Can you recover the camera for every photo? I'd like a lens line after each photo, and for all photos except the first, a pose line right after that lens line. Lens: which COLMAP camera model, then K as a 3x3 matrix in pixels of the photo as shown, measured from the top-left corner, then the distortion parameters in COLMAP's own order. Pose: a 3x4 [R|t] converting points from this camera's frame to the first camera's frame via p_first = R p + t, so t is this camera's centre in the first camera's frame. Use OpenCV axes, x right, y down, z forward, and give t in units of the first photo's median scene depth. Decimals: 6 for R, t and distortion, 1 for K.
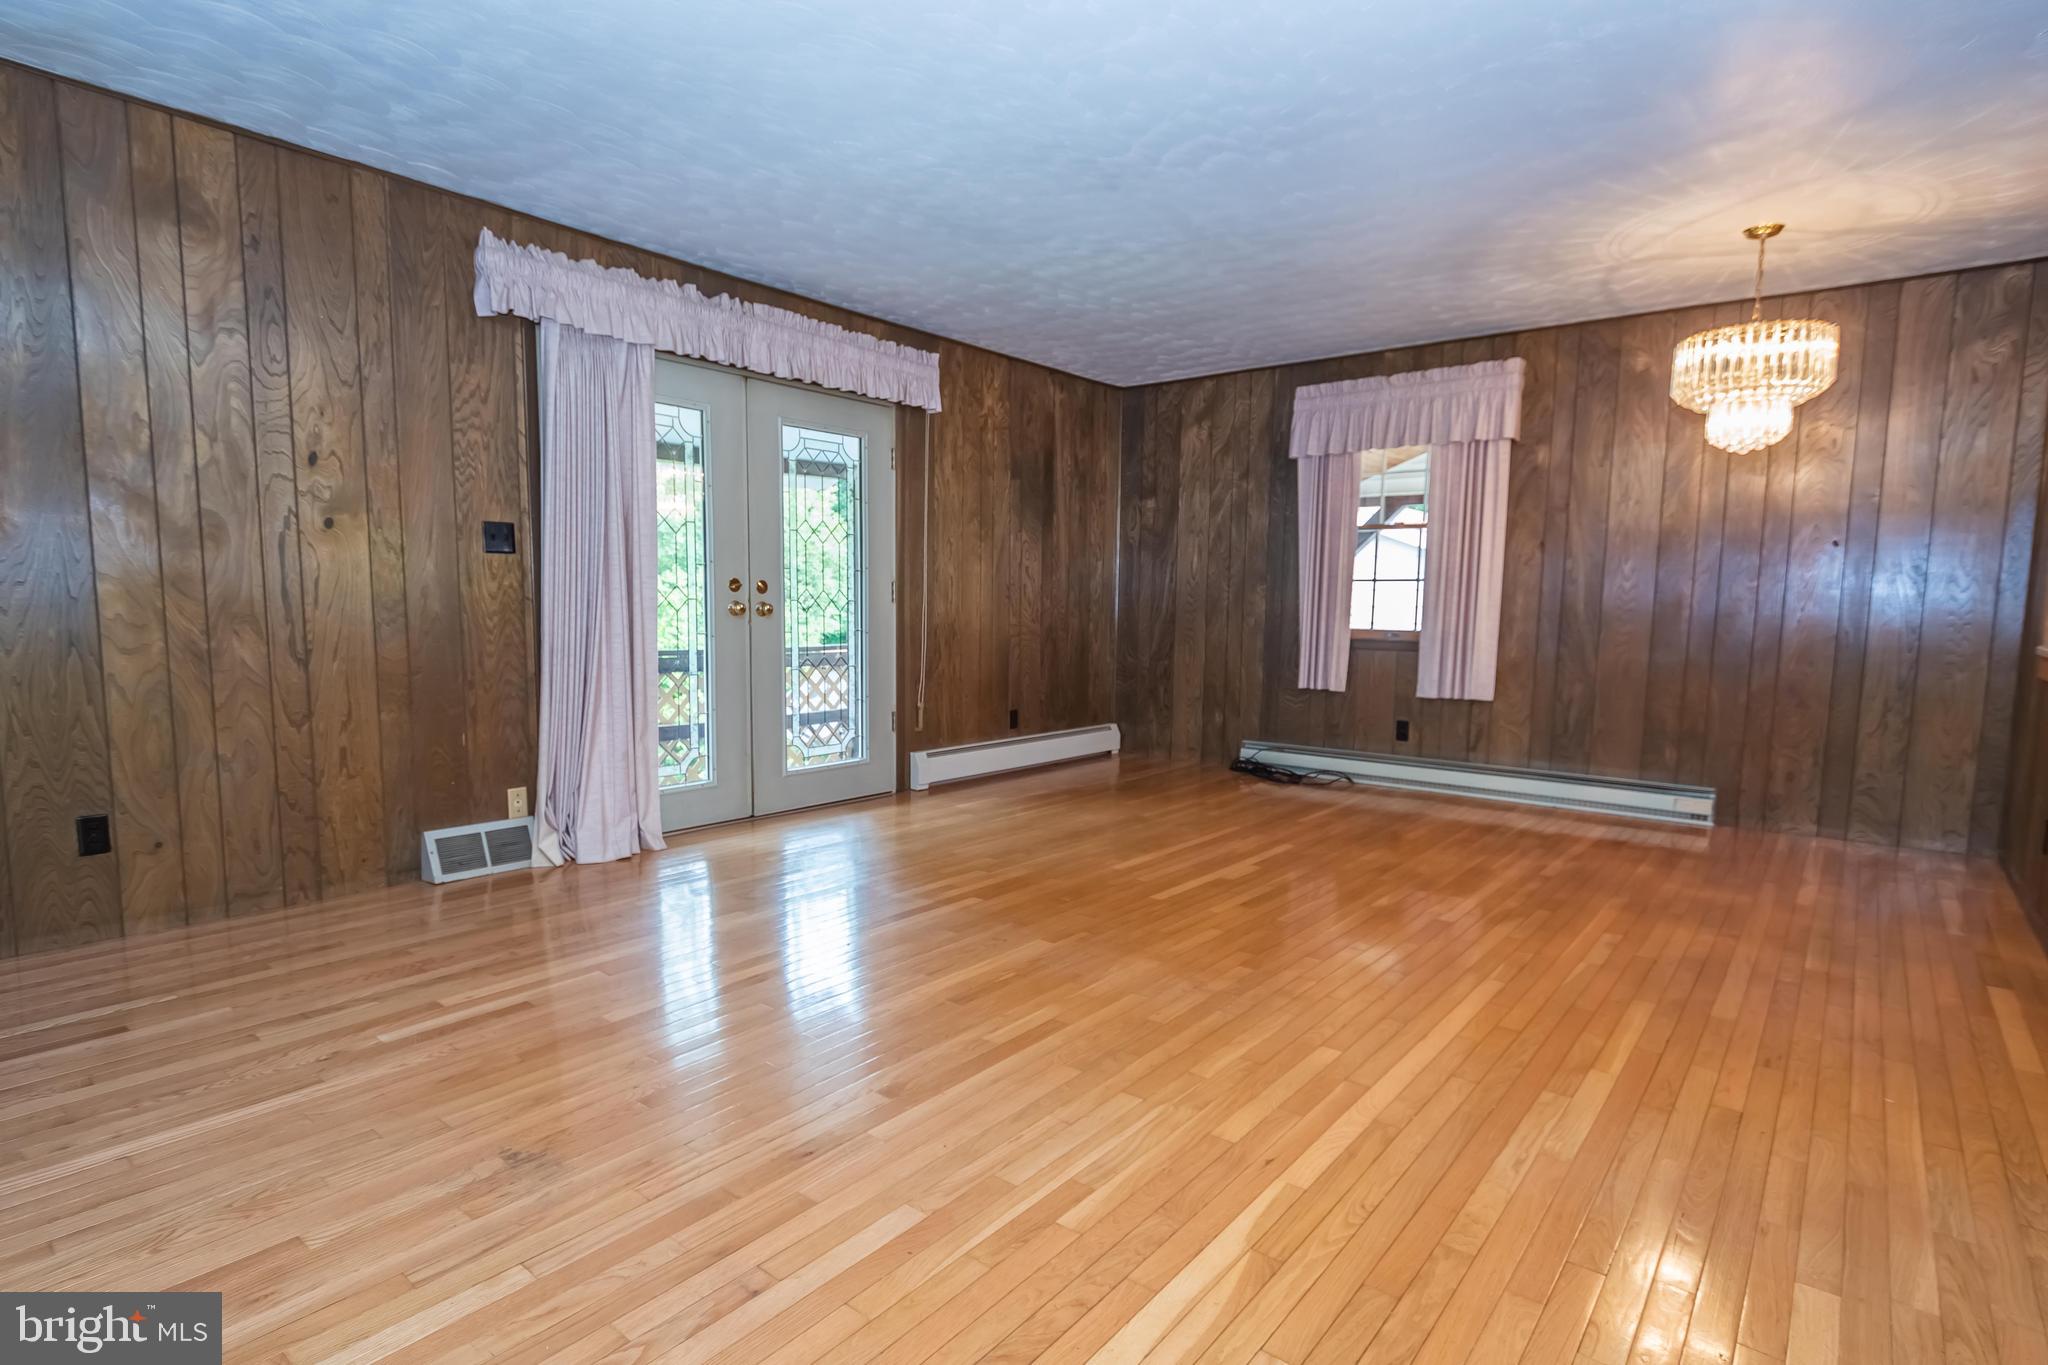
lens RADIAL K [[1019.6, 0, 1020.6], [0, 1019.6, 716.4], [0, 0, 1]] dist [-0.057586, 0.000050]
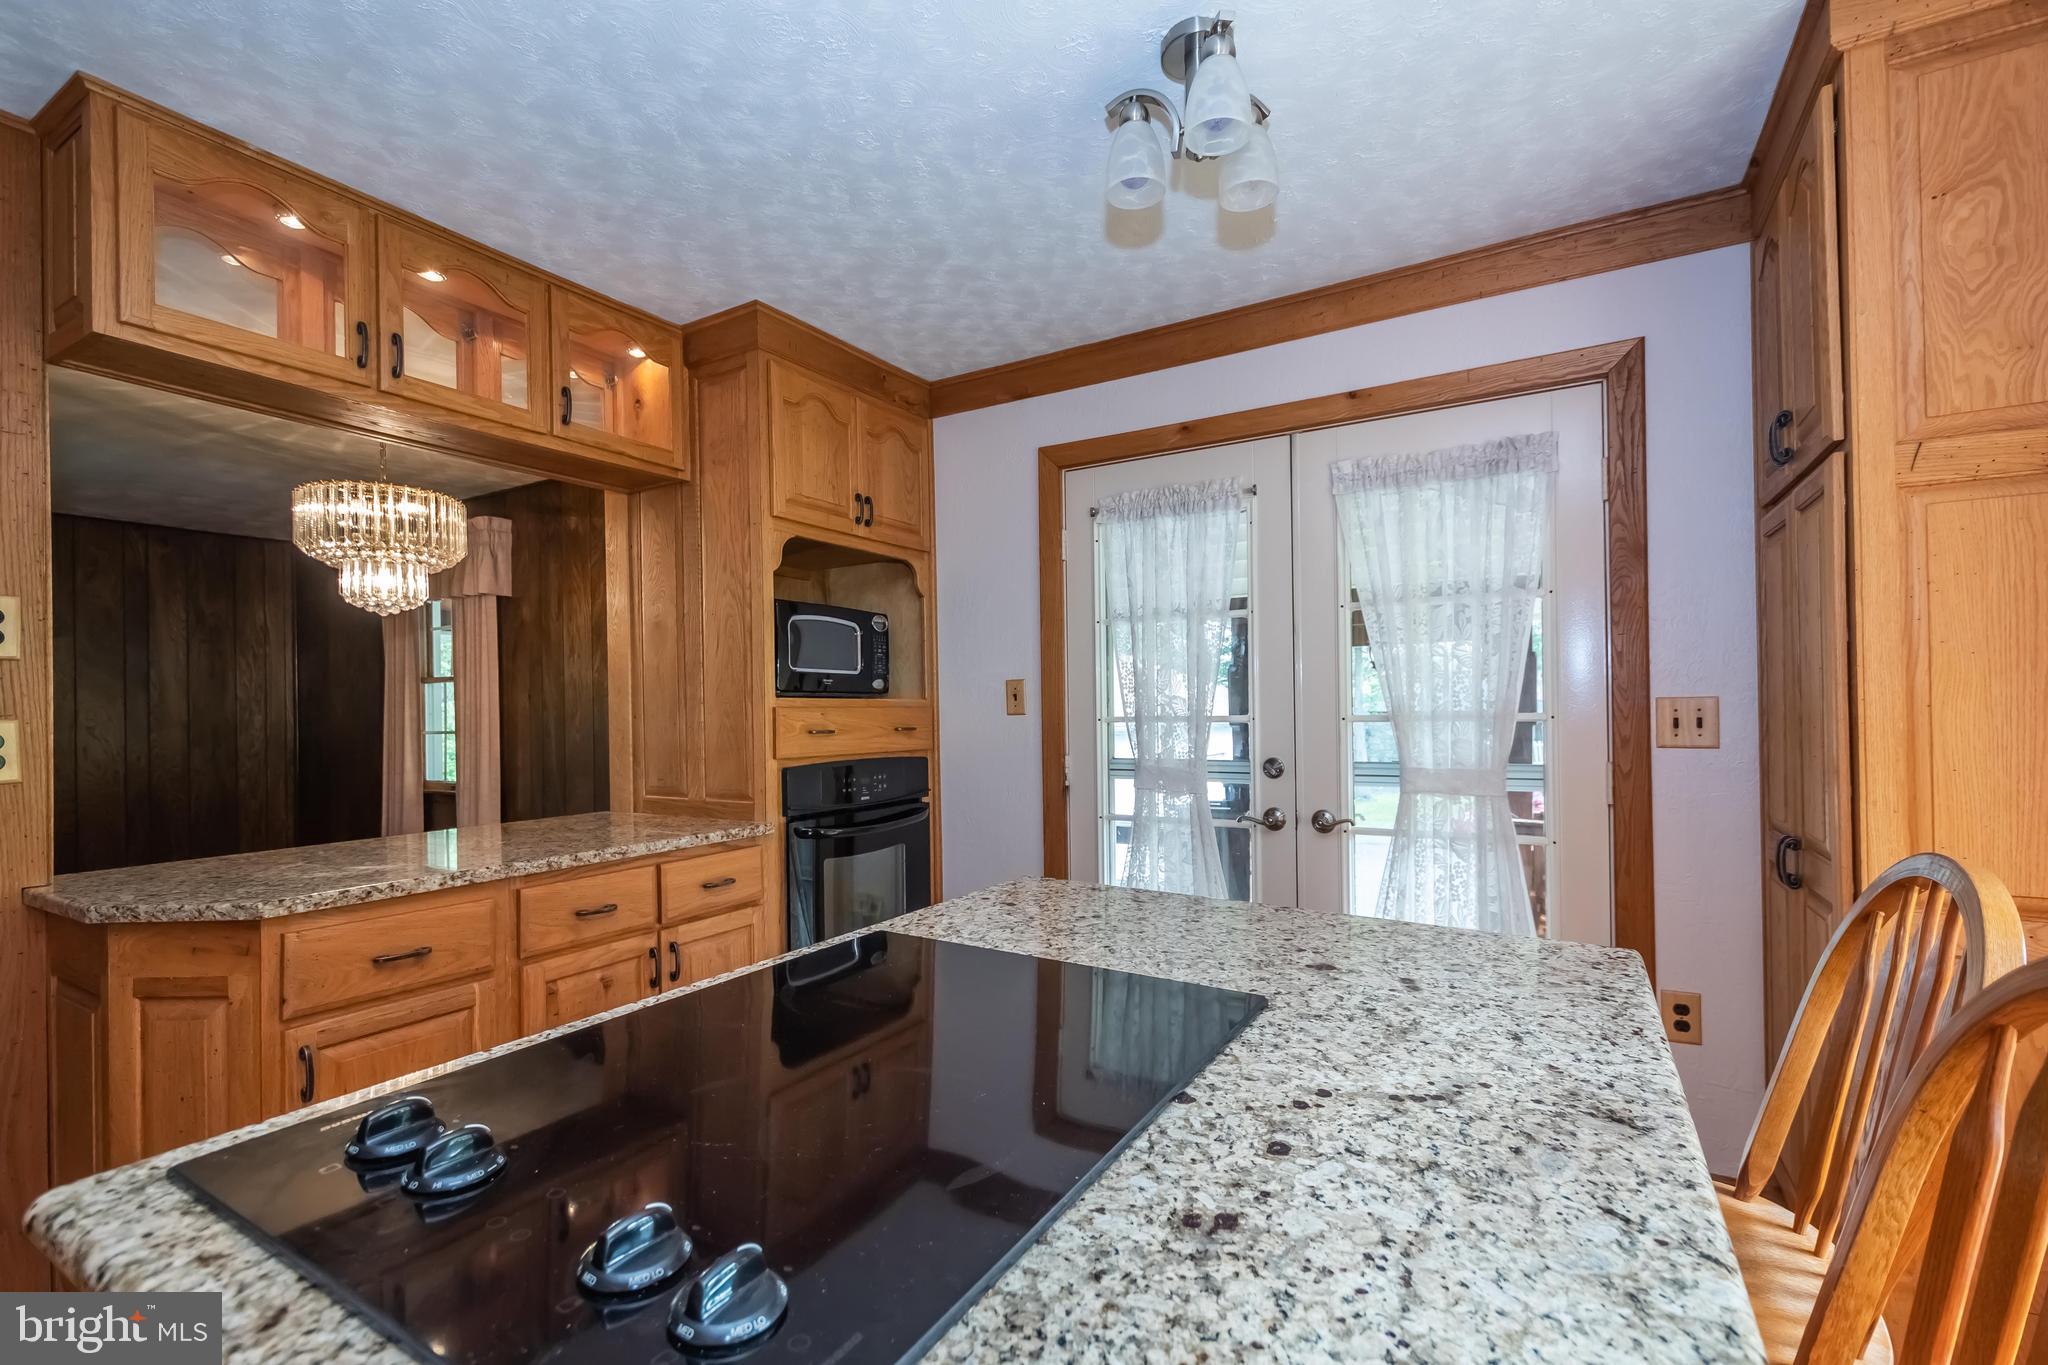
lens RADIAL K [[897.7, 0, 1017.3], [0, 897.7, 708.1], [0, 0, 1]] dist [0.002860, -0.000262]
pose [[0.988959, -0.024021, 0.146230, 1.054598], [0.039973, 0.993439, -0.107149, -0.054823], [-0.142697, 0.111811, 0.983431, 0.057063]]
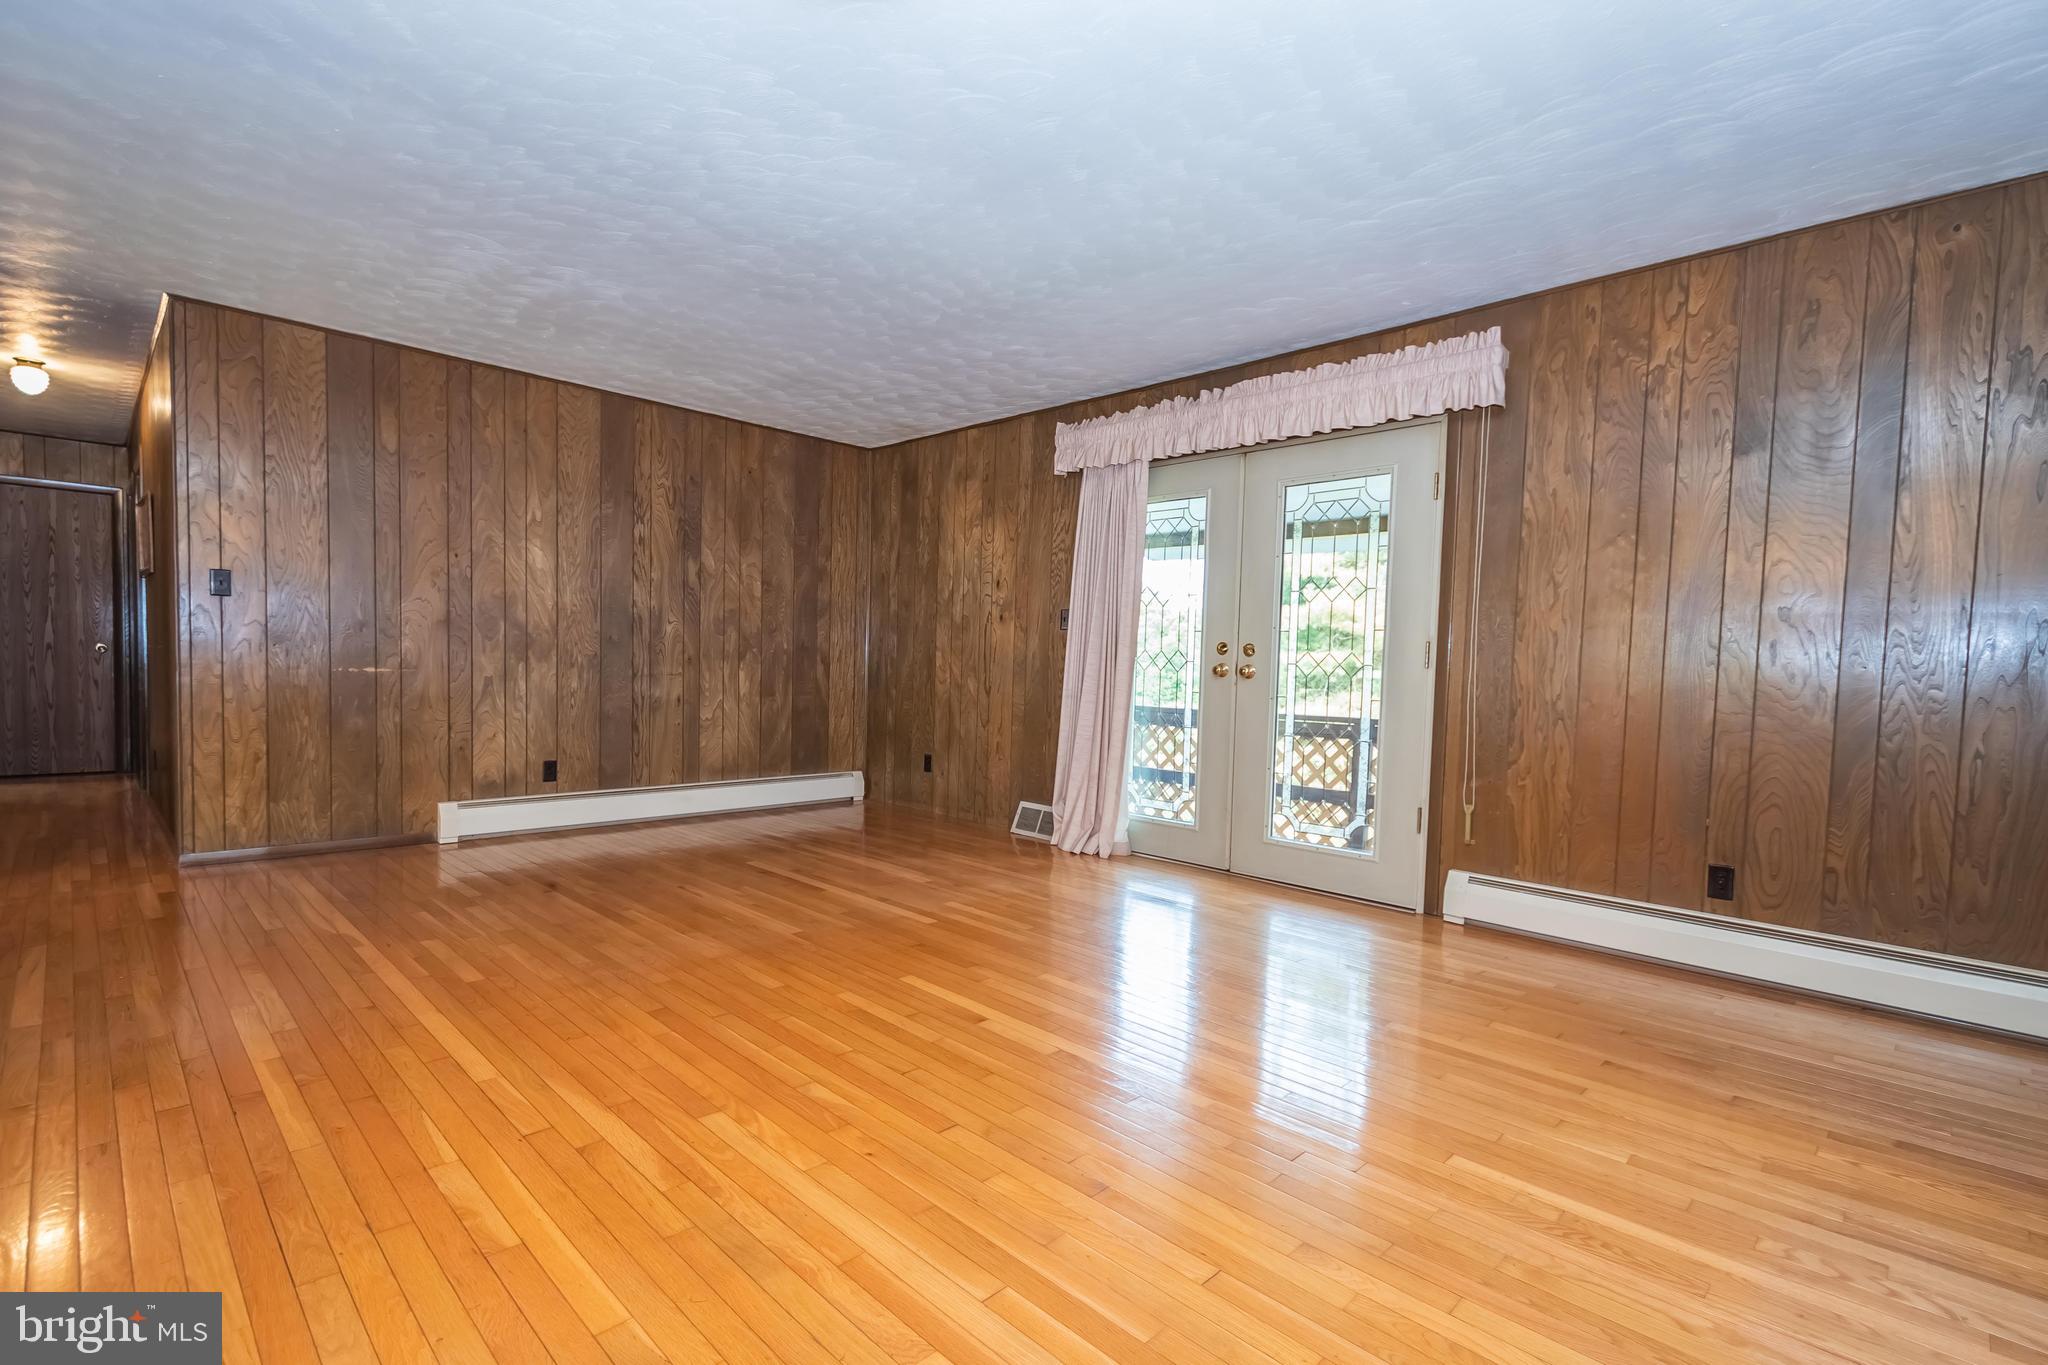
lens RADIAL K [[916.8, 0, 1029.9], [0, 916.8, 705.9], [0, 0, 1]] dist [0.008433, -0.000678]
pose [[-0.095235, 0.036214, -0.994796, 0.750961], [-0.132642, 0.989965, 0.048737, -0.095637], [0.986578, 0.136593, -0.089476, 0.941152]]
